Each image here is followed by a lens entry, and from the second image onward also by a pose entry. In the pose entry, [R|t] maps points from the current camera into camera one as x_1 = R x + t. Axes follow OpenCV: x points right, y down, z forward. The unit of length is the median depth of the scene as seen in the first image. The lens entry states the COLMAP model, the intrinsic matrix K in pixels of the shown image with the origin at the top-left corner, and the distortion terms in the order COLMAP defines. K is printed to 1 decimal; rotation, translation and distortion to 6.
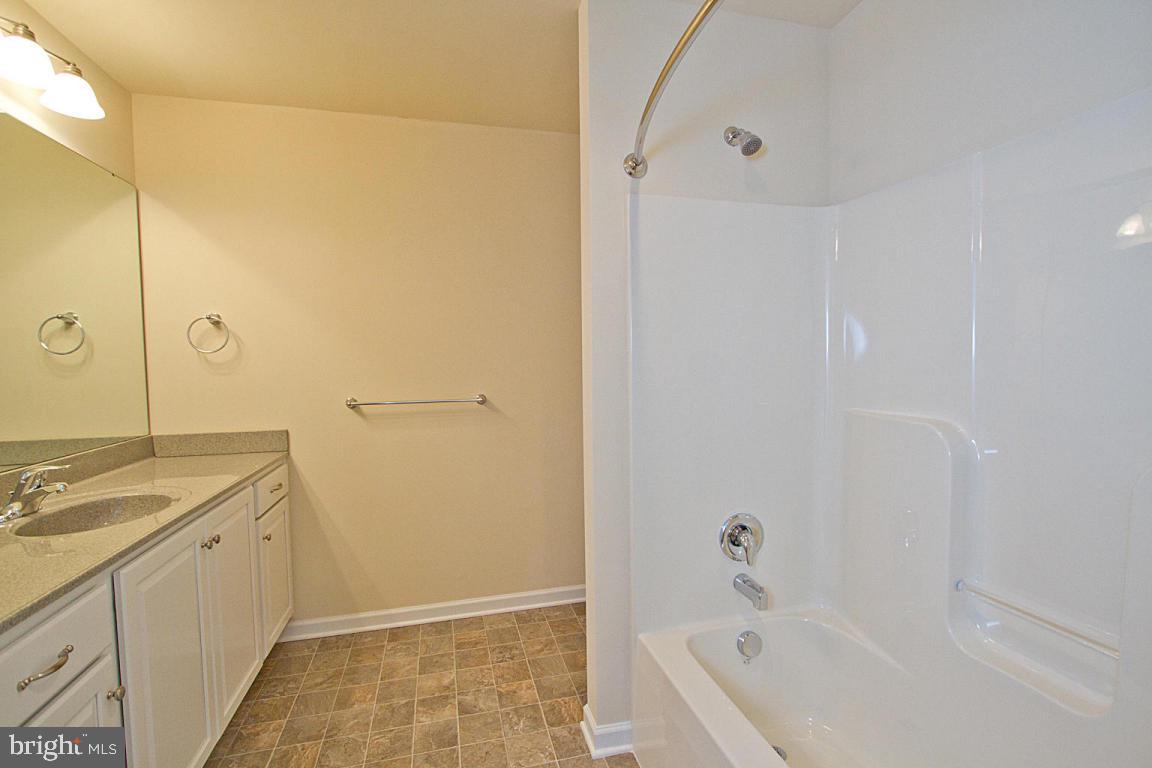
lens RADIAL K [[541.7, 0, 579.4], [0, 541.7, 384.1], [0, 0, 1]] dist [-0.020493, 0.001772]
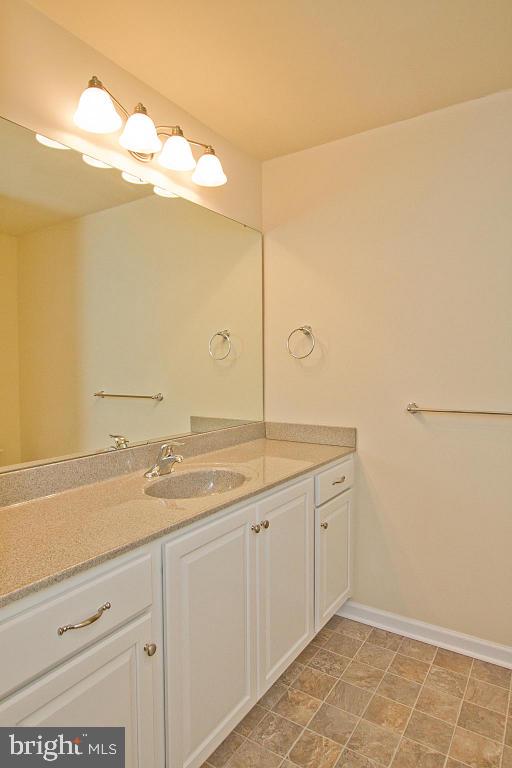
lens RADIAL K [[451.8, 0, 252.2], [0, 451.8, 385.6], [0, 0, 1]] dist [-0.012051, 0.003501]
pose [[0.661603, 0.040932, -0.748737, 0.005939], [-0.033095, 0.999130, 0.025377, -0.023396], [0.749124, 0.007990, 0.662382, 0.299650]]
